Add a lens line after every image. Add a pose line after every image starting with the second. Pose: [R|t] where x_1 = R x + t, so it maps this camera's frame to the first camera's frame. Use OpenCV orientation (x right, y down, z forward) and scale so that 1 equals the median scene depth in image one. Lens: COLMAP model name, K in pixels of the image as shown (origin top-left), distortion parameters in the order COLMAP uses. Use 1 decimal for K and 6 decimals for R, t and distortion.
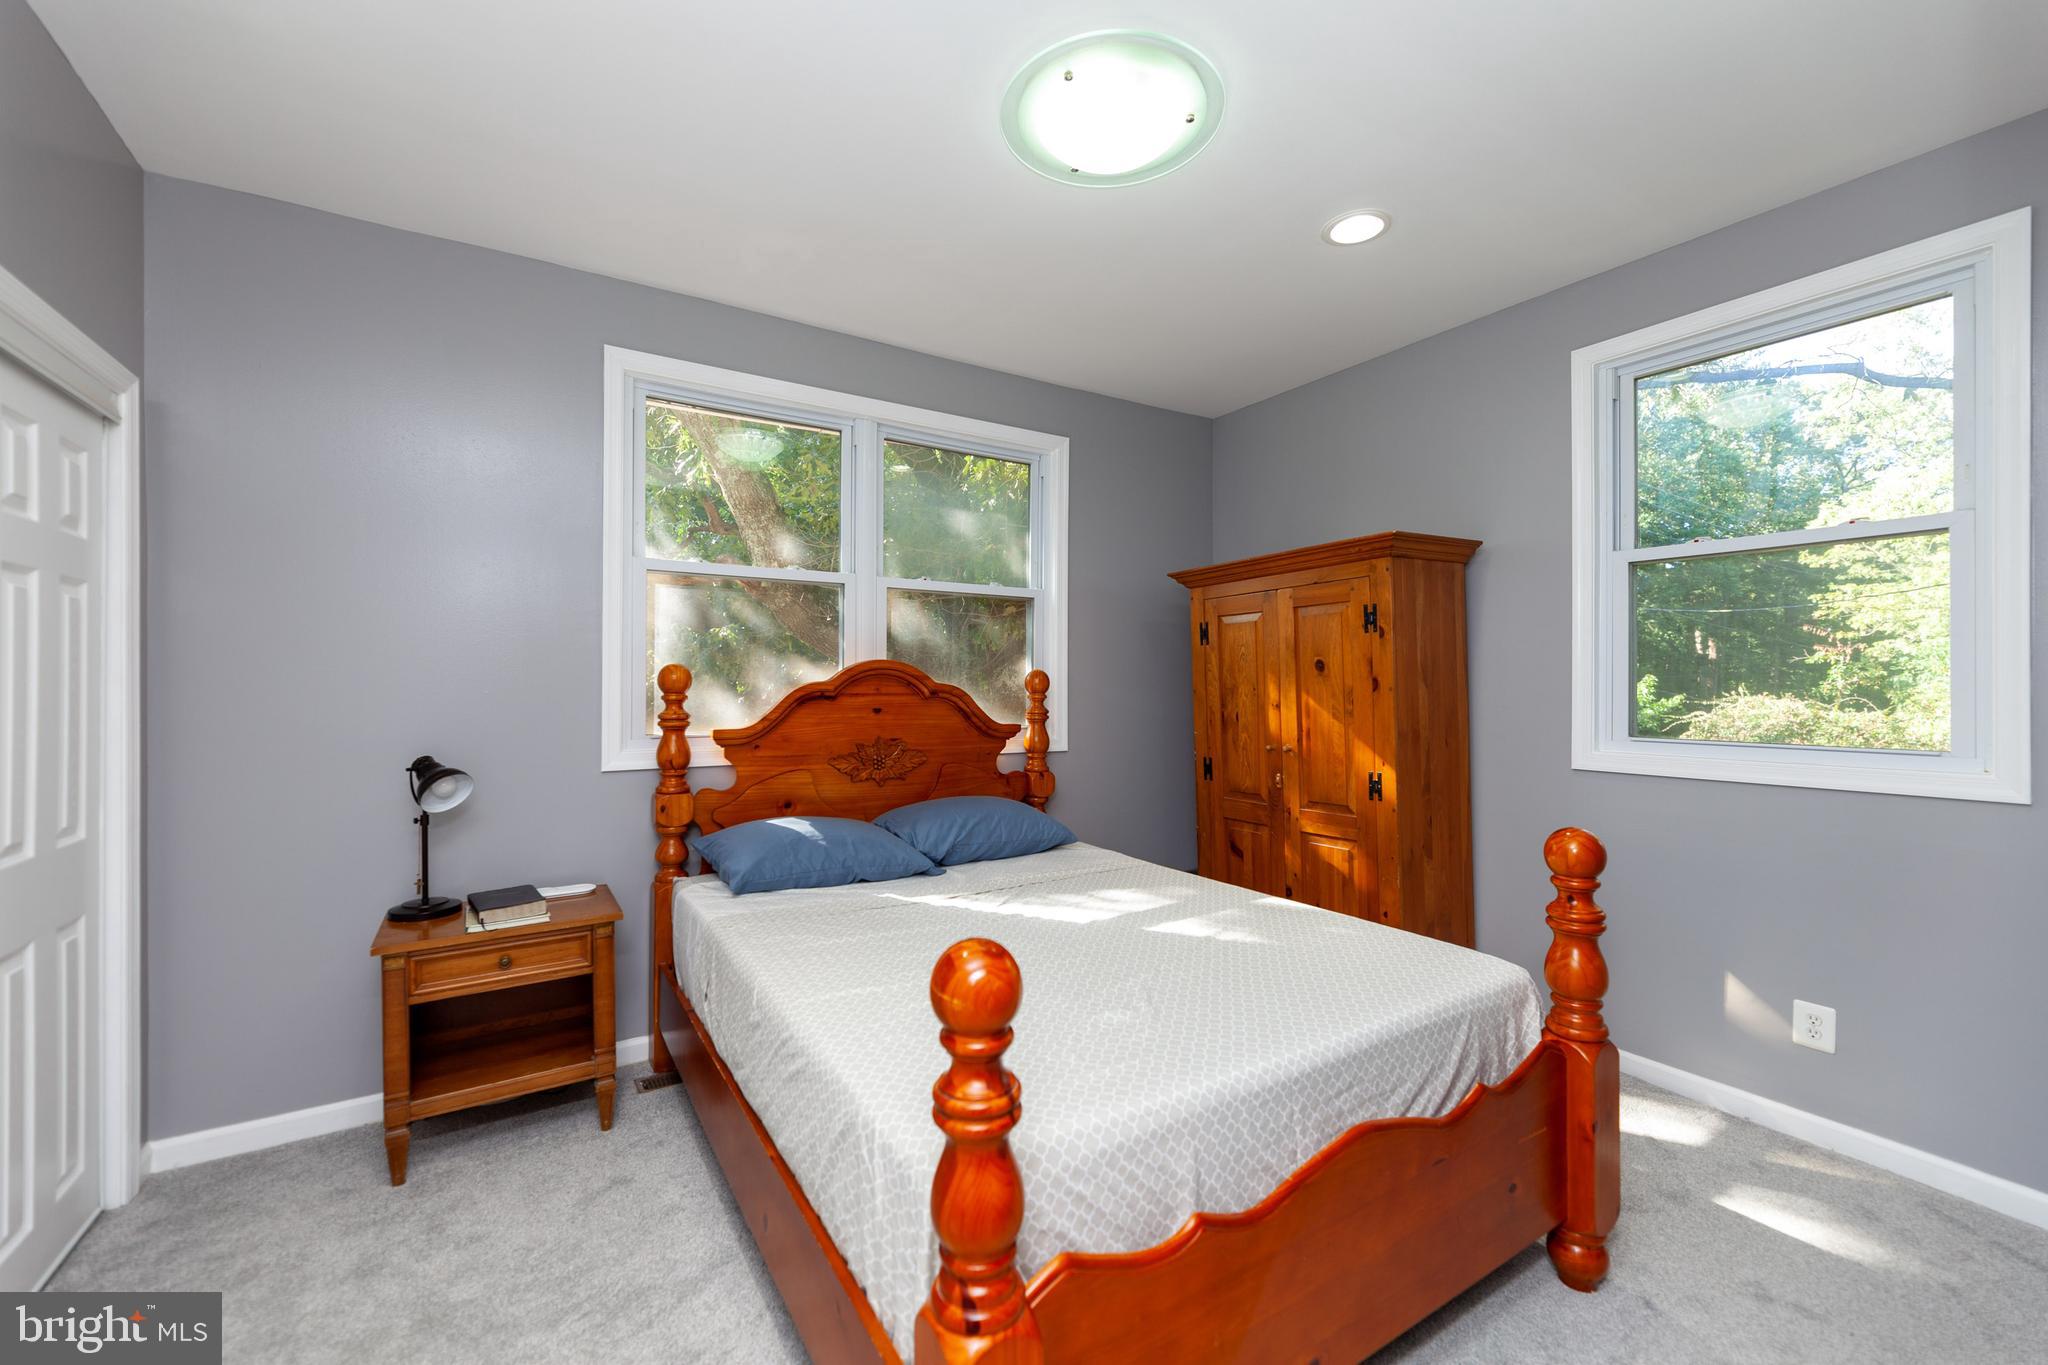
lens RADIAL K [[827.6, 0, 1026.3], [0, 827.6, 684.9], [0, 0, 1]] dist [0.000551, -0.000277]
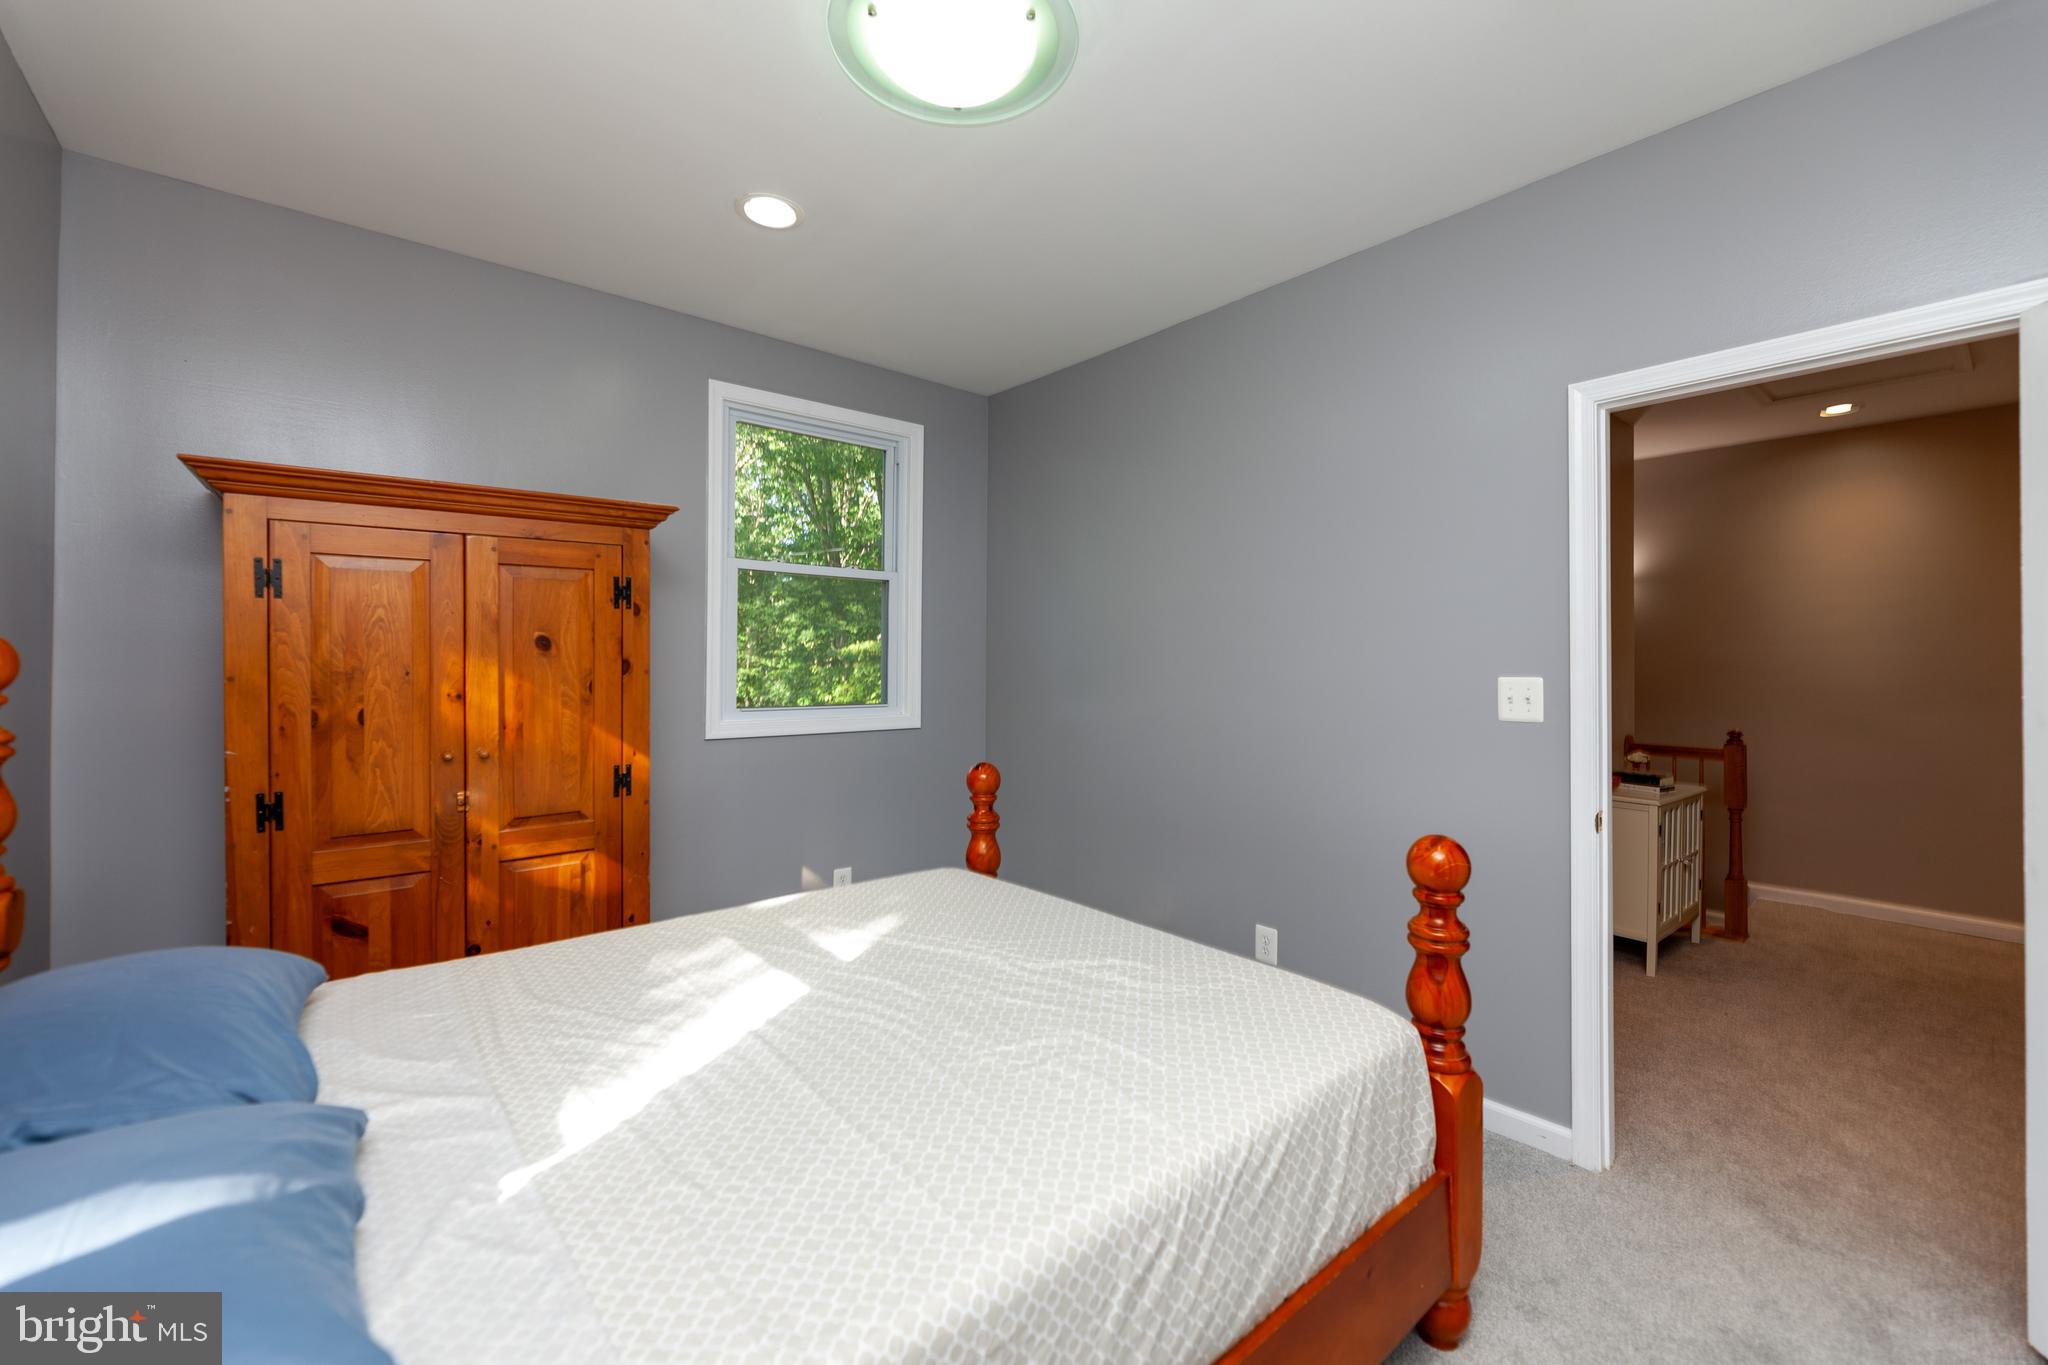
lens RADIAL K [[827.6, 0, 1020.0], [0, 827.6, 668.0], [0, 0, 1]] dist [0.000551, -0.000277]
pose [[-0.139595, -0.008071, 0.990176, -0.502195], [-0.004907, 0.999960, 0.007459, -0.007622], [-0.990197, -0.003817, -0.139629, 0.660303]]
